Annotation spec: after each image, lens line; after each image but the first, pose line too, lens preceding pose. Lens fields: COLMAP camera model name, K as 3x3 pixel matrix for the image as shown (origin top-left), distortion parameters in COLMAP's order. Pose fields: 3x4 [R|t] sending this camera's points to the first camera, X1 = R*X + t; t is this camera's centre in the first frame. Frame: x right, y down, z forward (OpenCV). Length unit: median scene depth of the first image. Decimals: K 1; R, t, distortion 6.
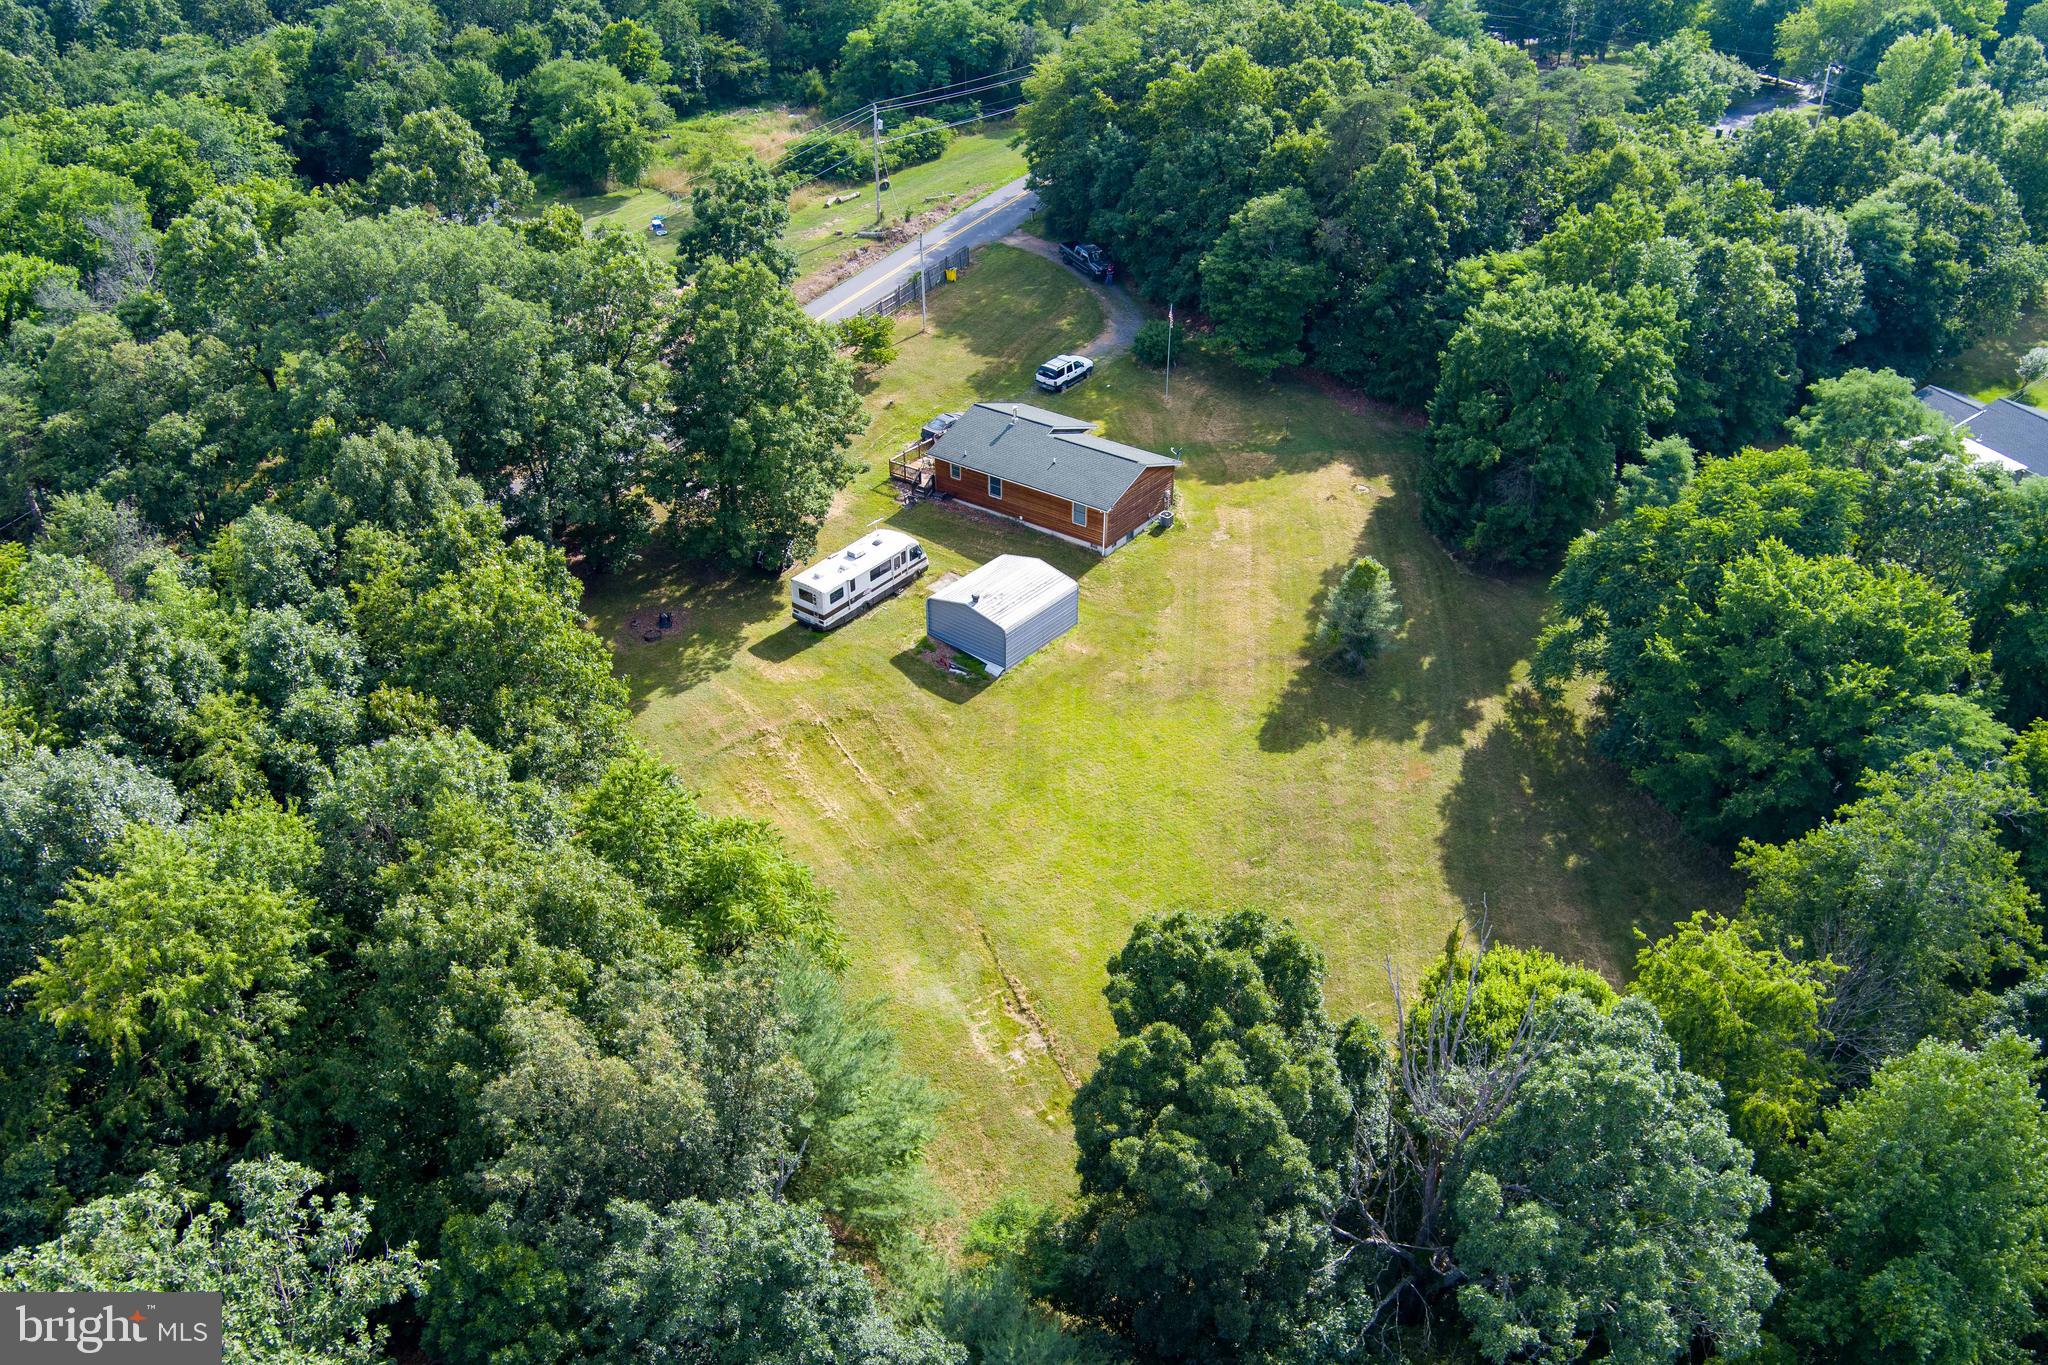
lens RADIAL K [[1663.9, 0, 1023.3], [0, 1663.9, 690.0], [0, 0, 1]] dist [-0.069030, 0.019341]
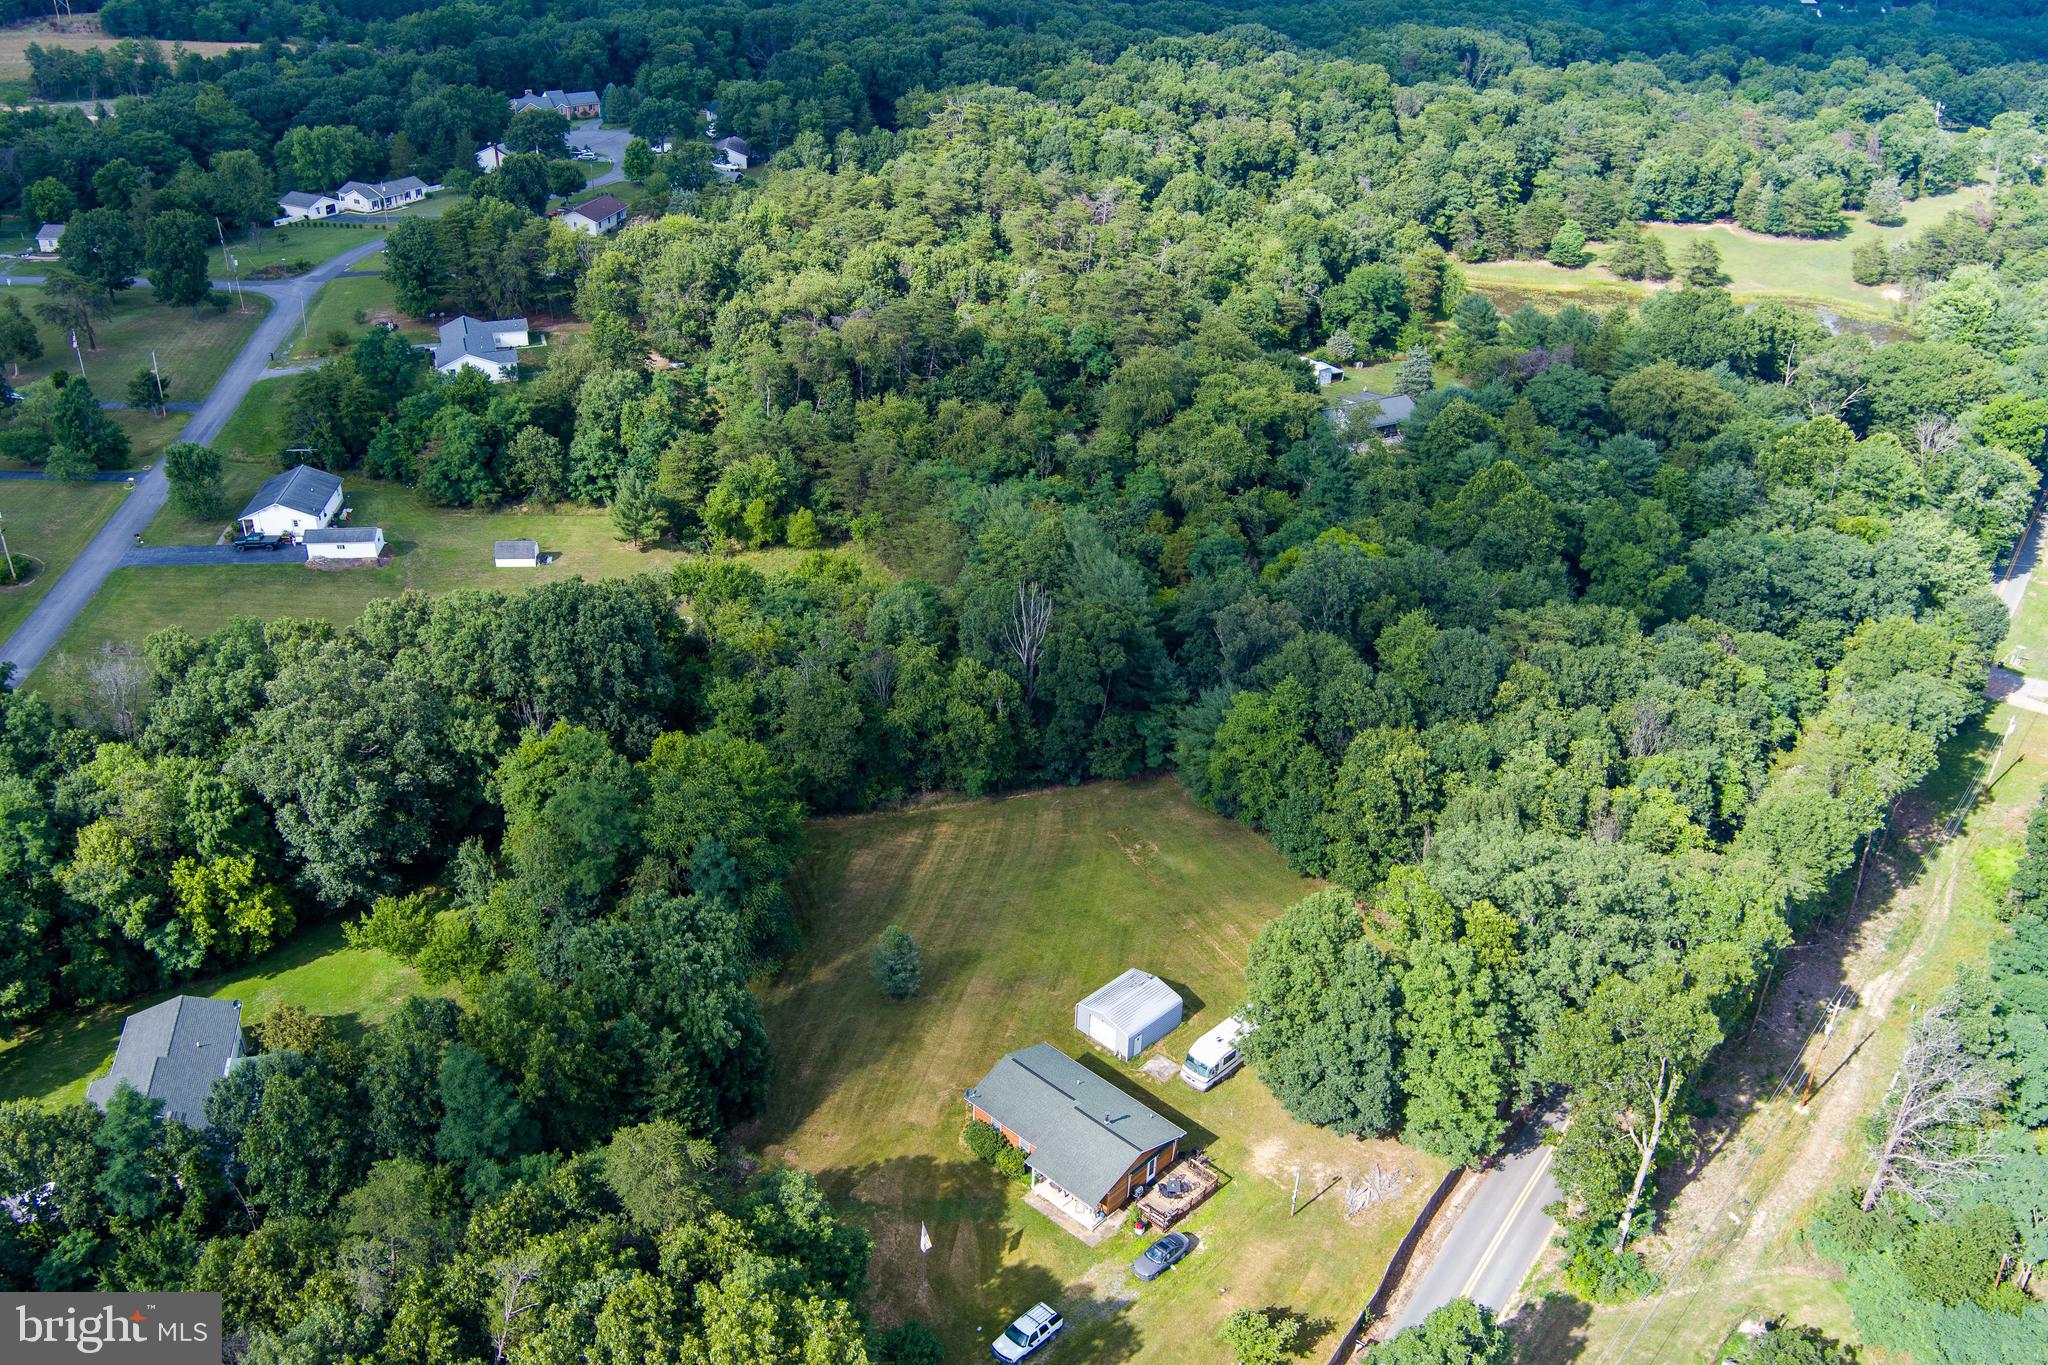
lens RADIAL K [[1663.9, 0, 1017.8], [0, 1663.9, 688.6], [0, 0, 1]] dist [-0.069030, 0.019341]
pose [[-0.991830, -0.079660, 0.099632, -0.038497], [0.048904, 0.483913, 0.873748, -1.484857], [-0.117816, 0.871483, -0.476064, 1.487445]]
